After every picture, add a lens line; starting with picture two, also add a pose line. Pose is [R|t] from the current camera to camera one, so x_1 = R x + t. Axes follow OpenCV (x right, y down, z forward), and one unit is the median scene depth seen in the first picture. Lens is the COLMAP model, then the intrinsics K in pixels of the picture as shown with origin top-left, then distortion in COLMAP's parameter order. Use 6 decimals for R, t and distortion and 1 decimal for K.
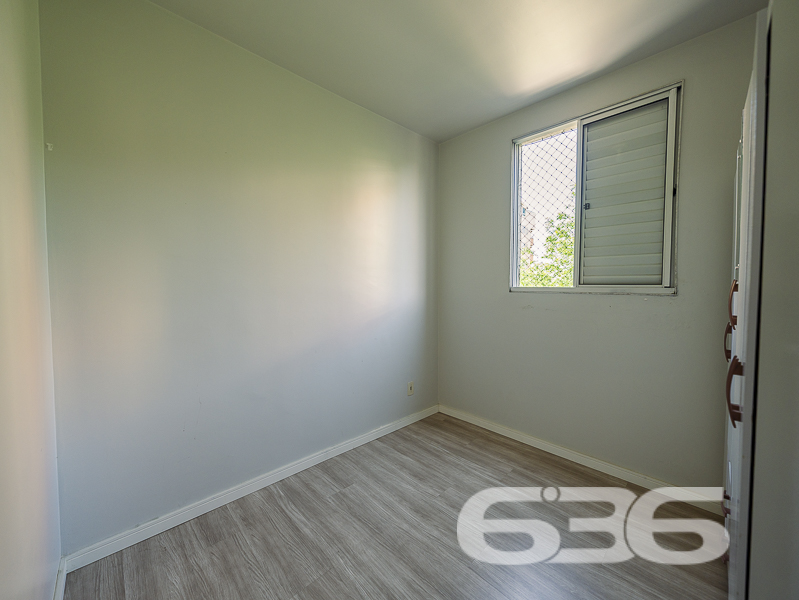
lens RADIAL K [[306.7, 0, 394.6], [0, 306.7, 300.4], [0, 0, 1]] dist [0.002149, -0.000151]
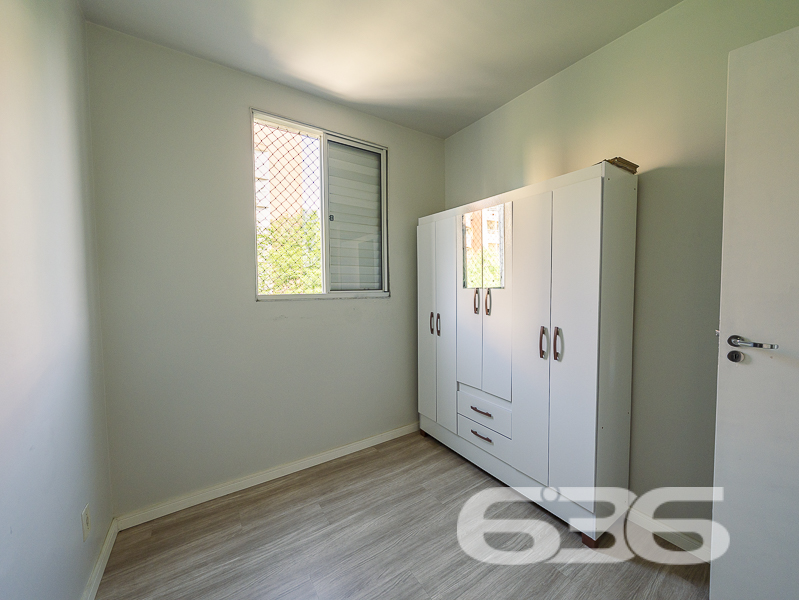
lens RADIAL K [[306.7, 0, 400.4], [0, 306.7, 299.0], [0, 0, 1]] dist [0.002149, -0.000151]
pose [[0.187858, -0.049417, 0.980952, -0.378624], [0.058230, 0.997537, 0.039101, -0.048969], [-0.980469, 0.049775, 0.190273, 0.551587]]
